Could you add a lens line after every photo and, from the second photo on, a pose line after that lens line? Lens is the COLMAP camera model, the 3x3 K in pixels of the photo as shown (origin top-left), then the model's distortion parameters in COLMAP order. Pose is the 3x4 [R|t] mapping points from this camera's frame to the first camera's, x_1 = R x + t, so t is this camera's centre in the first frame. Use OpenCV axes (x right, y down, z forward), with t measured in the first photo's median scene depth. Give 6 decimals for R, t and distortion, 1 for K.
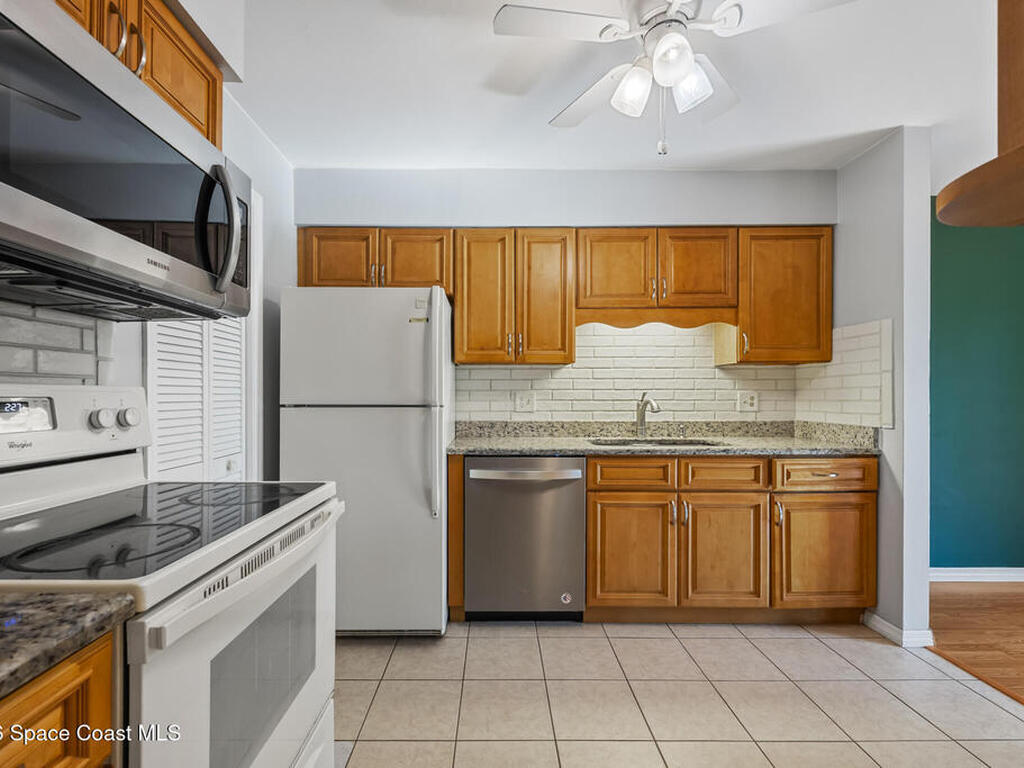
lens RADIAL K [[548.9, 0, 446.7], [0, 548.9, 390.4], [0, 0, 1]] dist [0.055620, -0.000326]
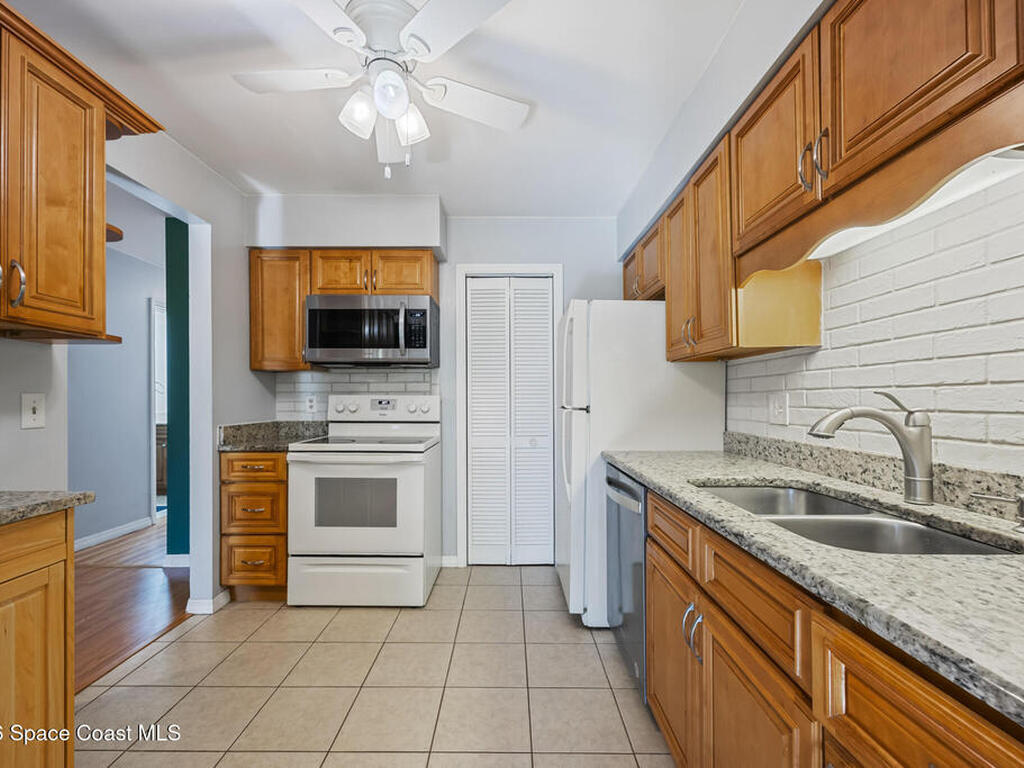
lens RADIAL K [[454.3, 0, 508.6], [0, 454.3, 388.6], [0, 0, 1]] dist [0.005972, 0.000093]
pose [[-0.046988, -0.024176, -0.998603, 0.833410], [0.006349, 0.999680, -0.024501, 0.009228], [0.998875, -0.007491, -0.046819, 0.846111]]
